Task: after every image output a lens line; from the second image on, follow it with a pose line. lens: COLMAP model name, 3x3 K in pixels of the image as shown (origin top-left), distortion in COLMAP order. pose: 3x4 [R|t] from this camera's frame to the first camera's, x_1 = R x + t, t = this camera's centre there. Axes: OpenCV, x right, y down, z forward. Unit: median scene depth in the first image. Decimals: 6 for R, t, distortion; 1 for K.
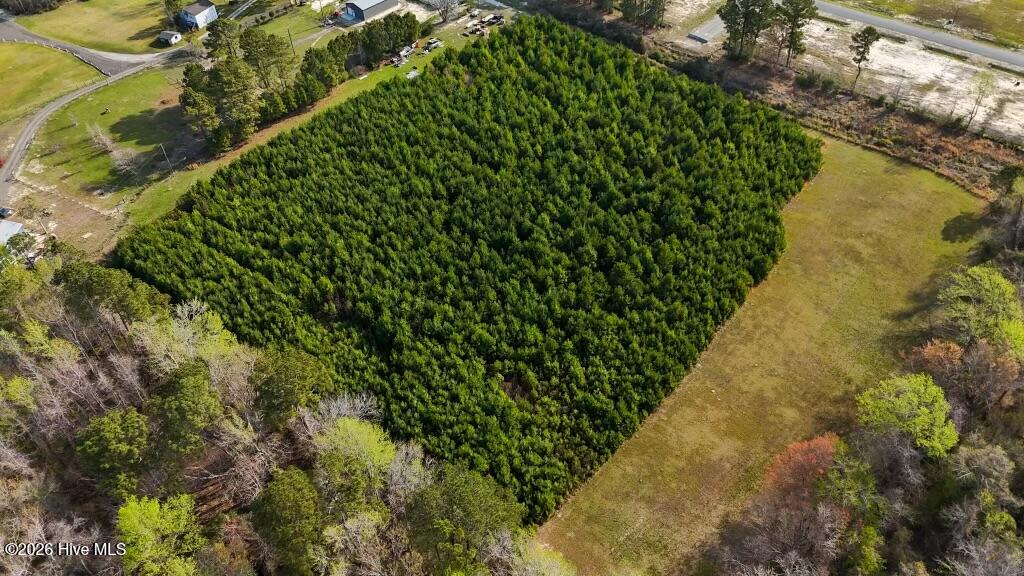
lens RADIAL K [[758.7, 0, 513.9], [0, 758.7, 286.0], [0, 0, 1]] dist [0.065473, -0.054699]
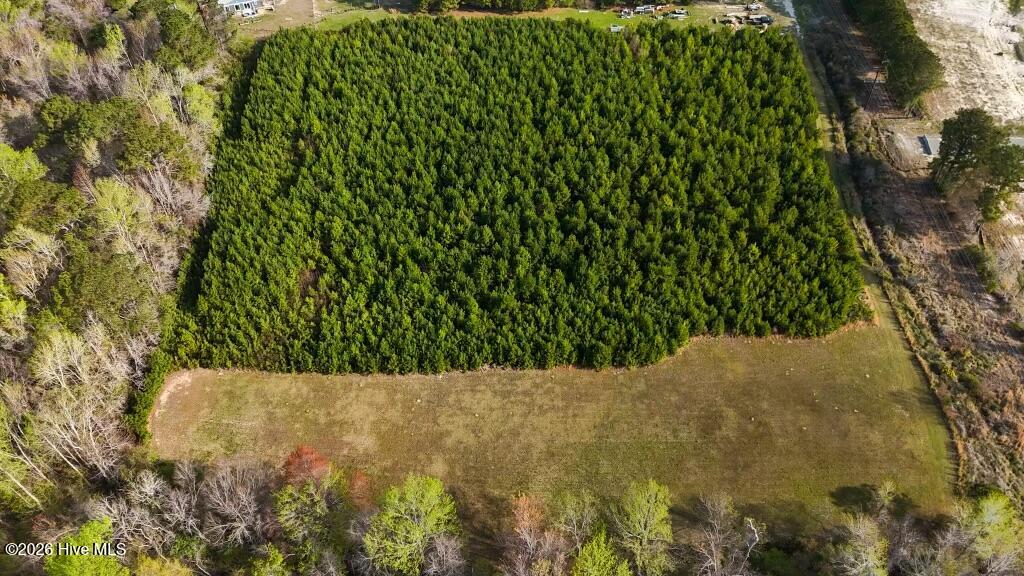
lens RADIAL K [[758.7, 0, 513.9], [0, 758.7, 286.0], [0, 0, 1]] dist [0.065473, -0.054699]
pose [[0.646585, 0.584517, -0.490171, 0.608438], [-0.550564, 0.802335, 0.230516, -0.223679], [0.528022, 0.120823, 0.840592, 0.202601]]
